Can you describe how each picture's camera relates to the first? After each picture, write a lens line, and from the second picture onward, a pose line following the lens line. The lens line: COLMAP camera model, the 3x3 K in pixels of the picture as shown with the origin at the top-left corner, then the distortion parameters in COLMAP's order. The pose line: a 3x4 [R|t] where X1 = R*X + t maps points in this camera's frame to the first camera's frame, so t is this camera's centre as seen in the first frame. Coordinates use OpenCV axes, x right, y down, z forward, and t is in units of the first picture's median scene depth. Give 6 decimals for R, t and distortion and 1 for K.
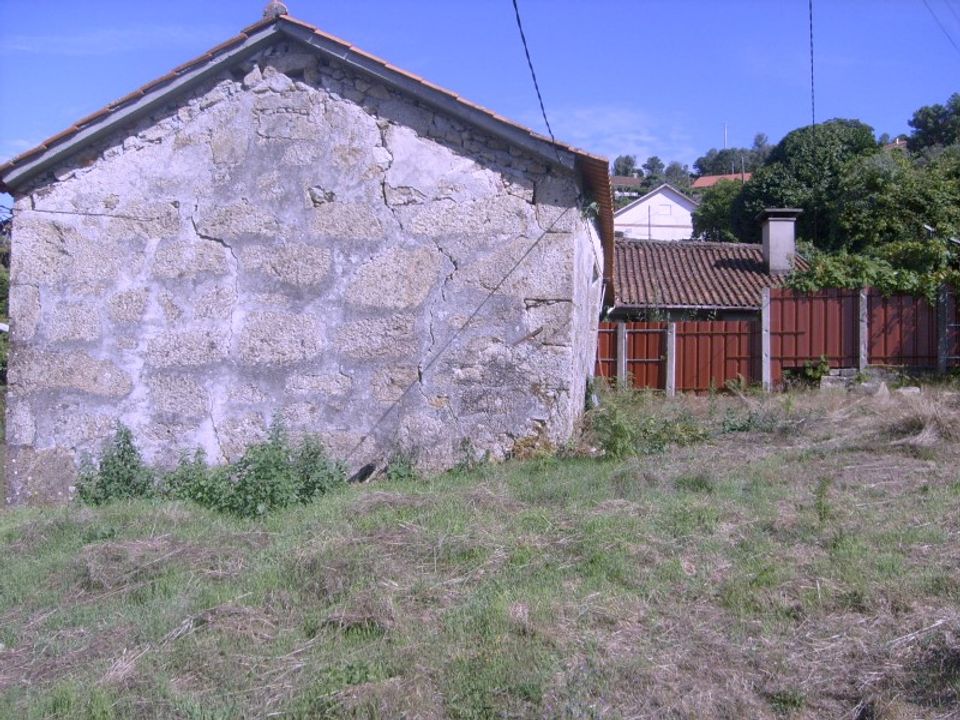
lens RADIAL K [[909.1, 0, 480.0], [0, 909.1, 360.0], [0, 0, 1]] dist [-0.053913, 0.000562]
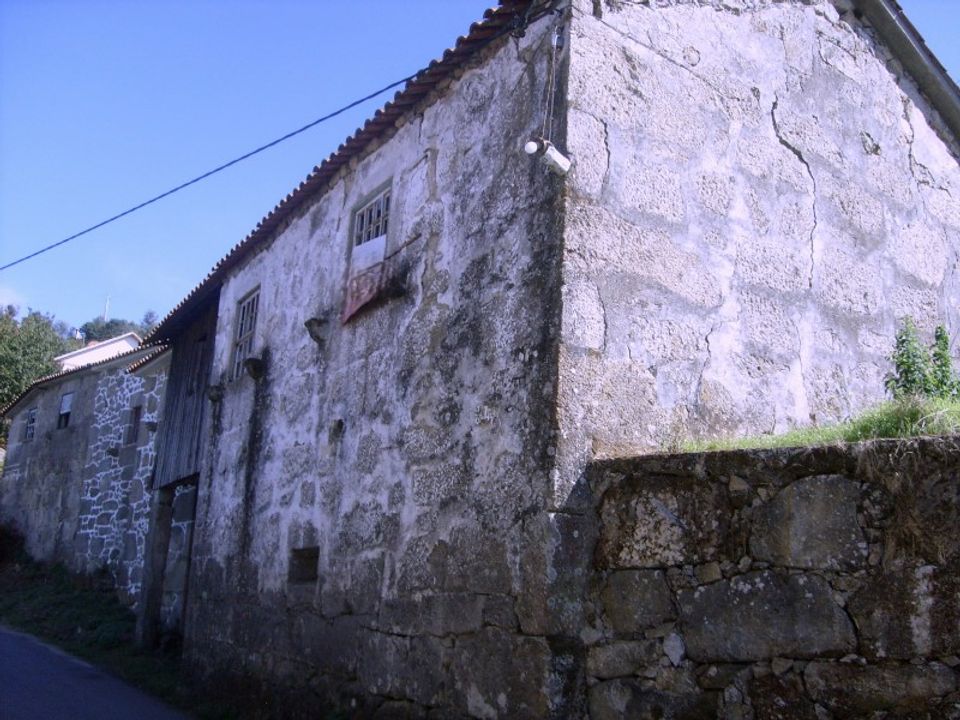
lens RADIAL K [[909.1, 0, 480.0], [0, 909.1, 360.0], [0, 0, 1]] dist [-0.053913, 0.000562]
pose [[0.769301, 0.197943, 0.607449, -0.954459], [-0.071694, 0.971535, -0.225788, 0.251460], [-0.634852, 0.130149, 0.761594, 0.579268]]
